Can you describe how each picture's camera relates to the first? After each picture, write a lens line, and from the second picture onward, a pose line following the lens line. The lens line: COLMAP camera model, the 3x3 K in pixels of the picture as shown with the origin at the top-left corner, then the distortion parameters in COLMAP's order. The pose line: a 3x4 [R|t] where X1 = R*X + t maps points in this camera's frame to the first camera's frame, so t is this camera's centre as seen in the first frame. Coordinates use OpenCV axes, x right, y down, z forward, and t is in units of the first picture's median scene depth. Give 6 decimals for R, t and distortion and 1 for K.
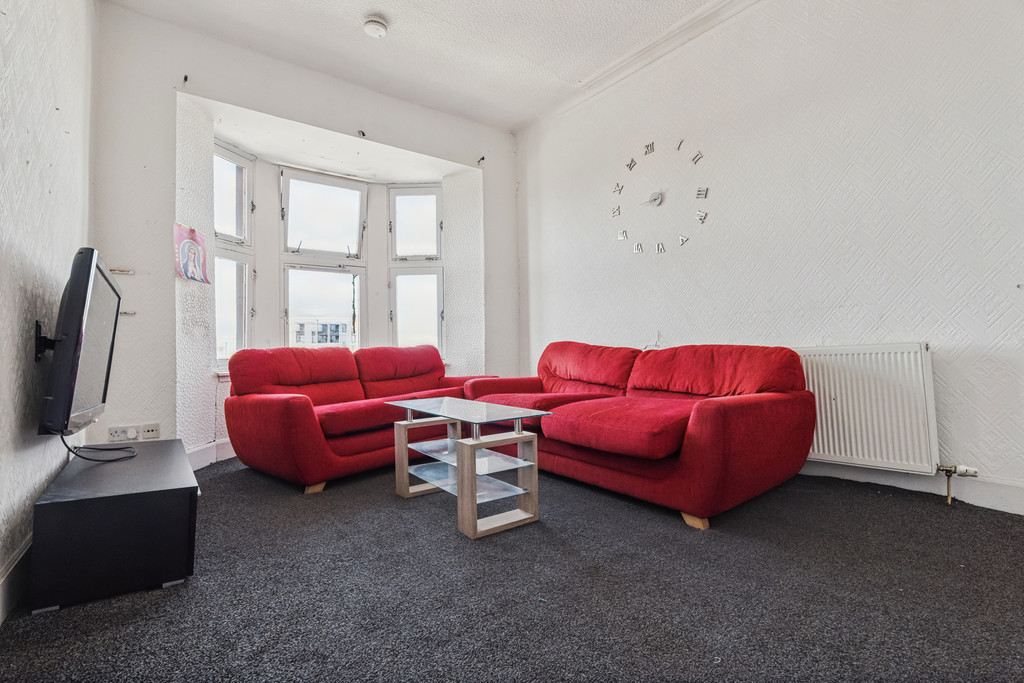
lens RADIAL K [[479.6, 0, 512.0], [0, 479.6, 341.5], [0, 0, 1]] dist [-0.001440, 0.000167]
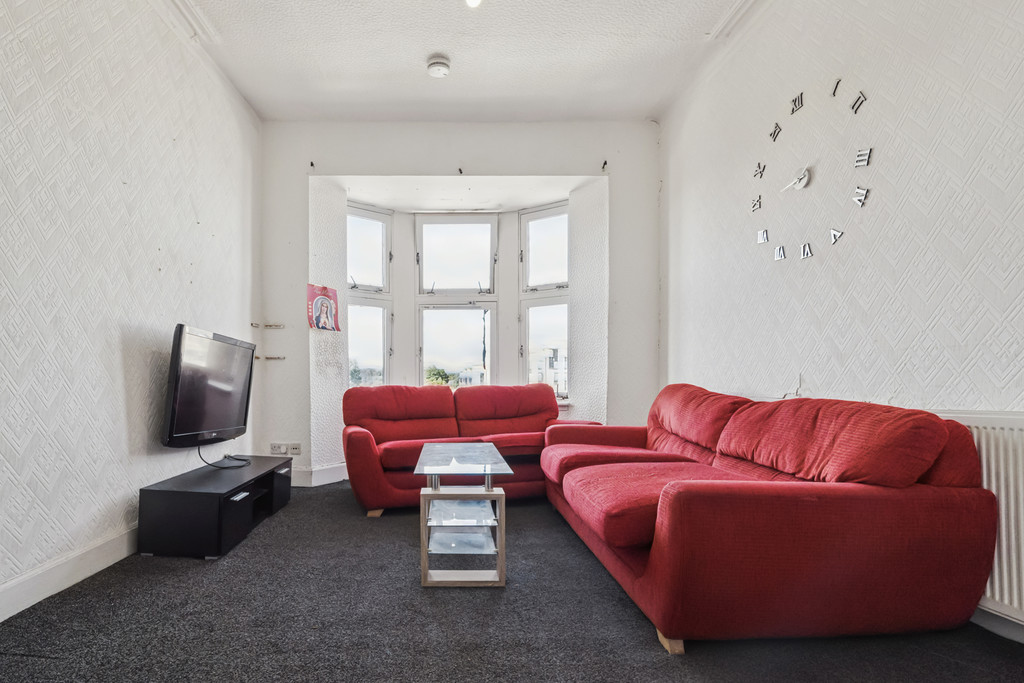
lens RADIAL K [[566.3, 0, 512.0], [0, 566.3, 388.7], [0, 0, 1]] dist [-0.001988, 0.000374]
pose [[0.795383, 0.033061, -0.605205, 0.479088], [-0.003300, 0.998733, 0.050222, -0.040553], [0.606099, -0.037949, 0.794484, 0.110100]]
